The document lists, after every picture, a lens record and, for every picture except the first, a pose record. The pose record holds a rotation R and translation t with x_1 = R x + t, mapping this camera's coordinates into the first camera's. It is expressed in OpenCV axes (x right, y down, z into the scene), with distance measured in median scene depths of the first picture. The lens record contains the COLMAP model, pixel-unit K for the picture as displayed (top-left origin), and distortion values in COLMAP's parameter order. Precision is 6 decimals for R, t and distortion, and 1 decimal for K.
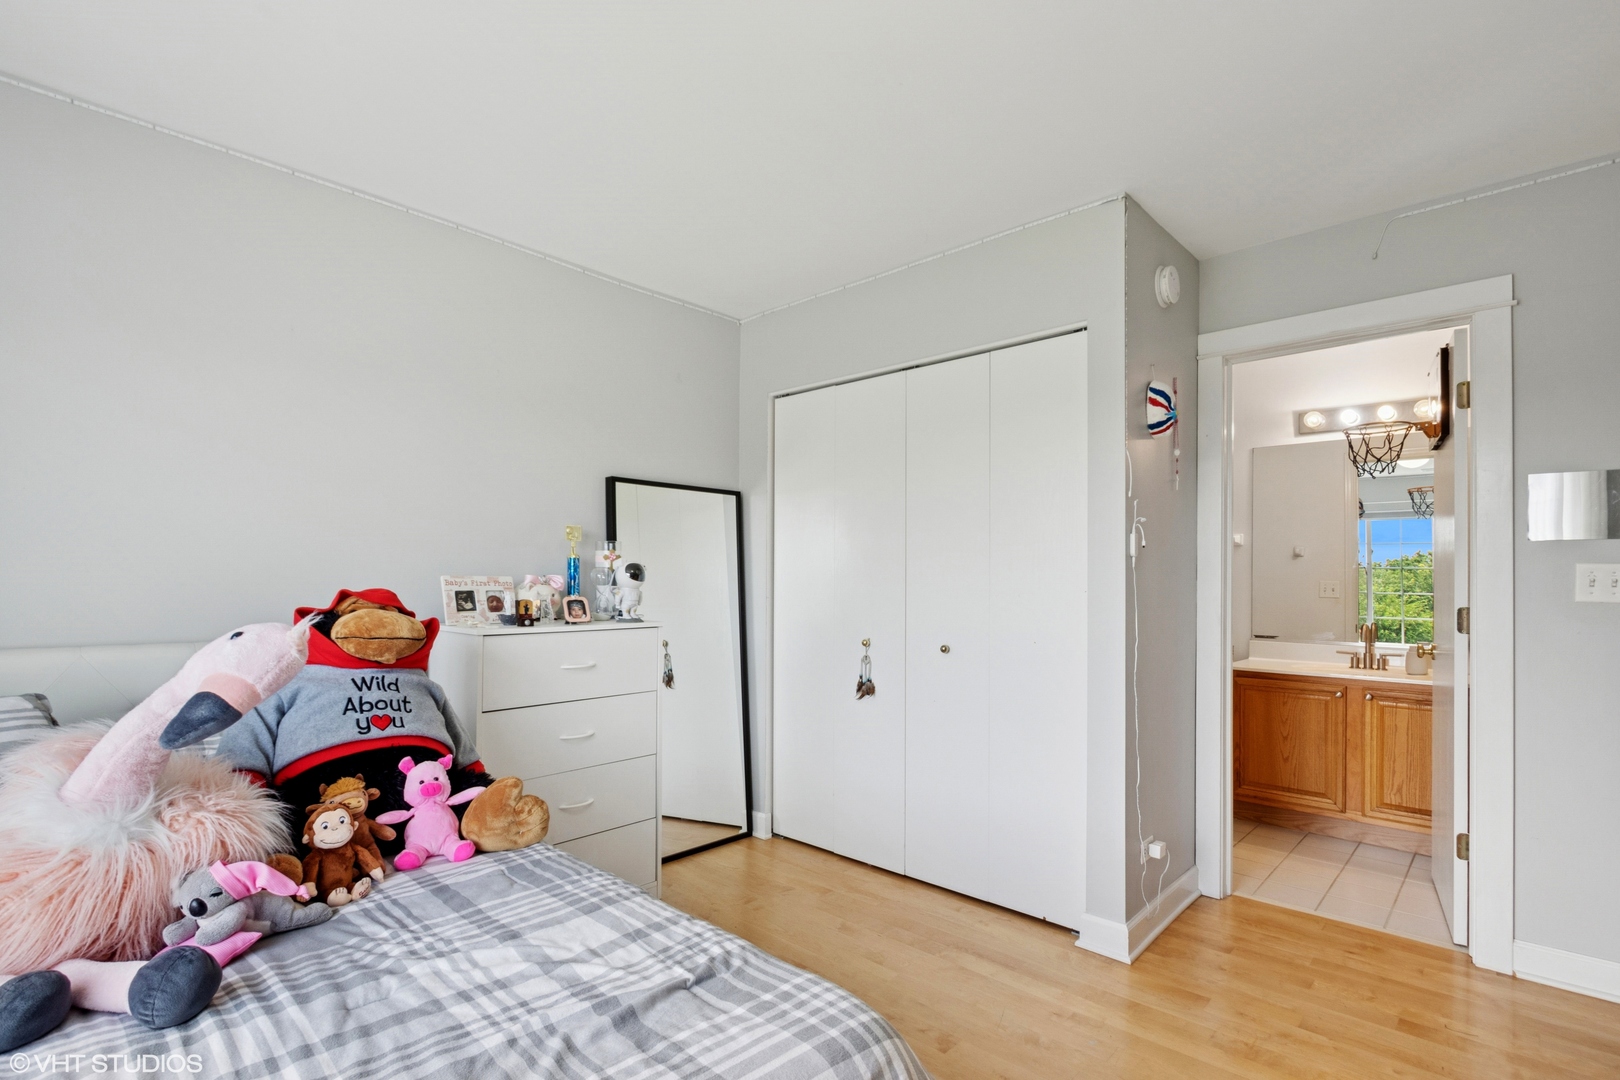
lens RADIAL K [[774.6, 0, 816.3], [0, 774.6, 582.4], [0, 0, 1]] dist [-0.001109, 0.000092]
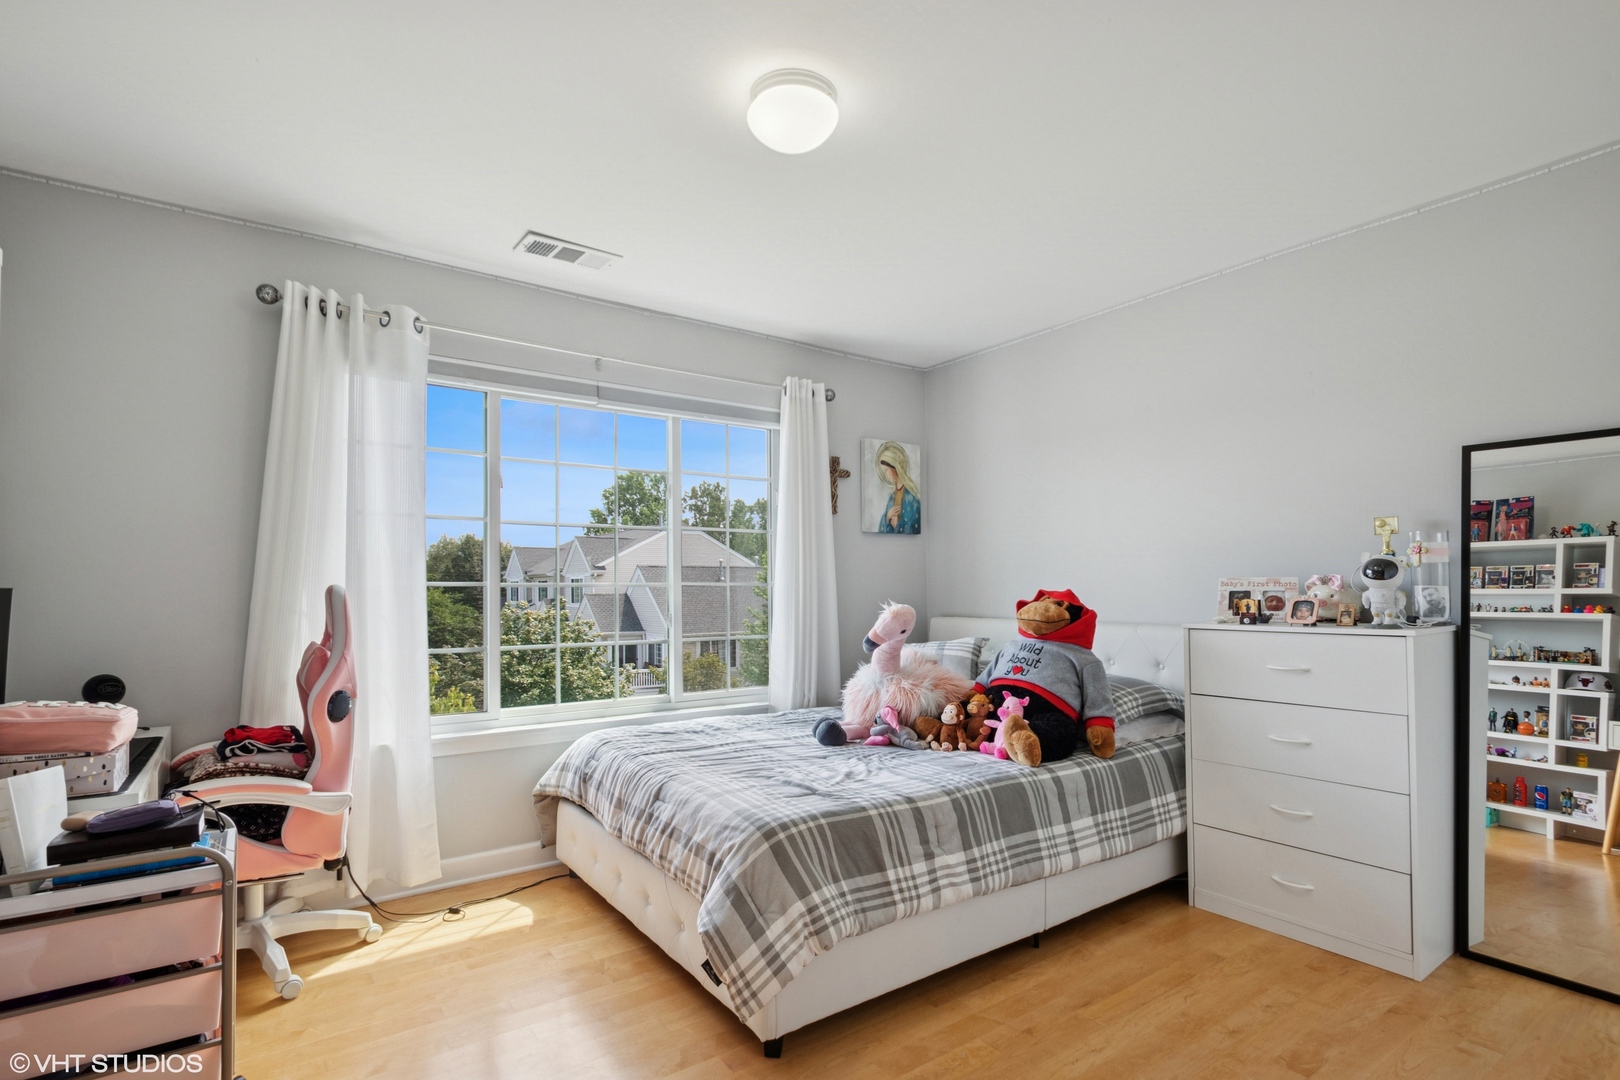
lens RADIAL K [[774.6, 0, 816.3], [0, 774.6, 582.4], [0, 0, 1]] dist [-0.001109, 0.000092]
pose [[-0.207463, -0.011549, -0.978175, 0.788464], [0.008207, 0.999875, -0.013545, 0.008704], [0.978209, -0.010838, -0.207342, 0.639815]]
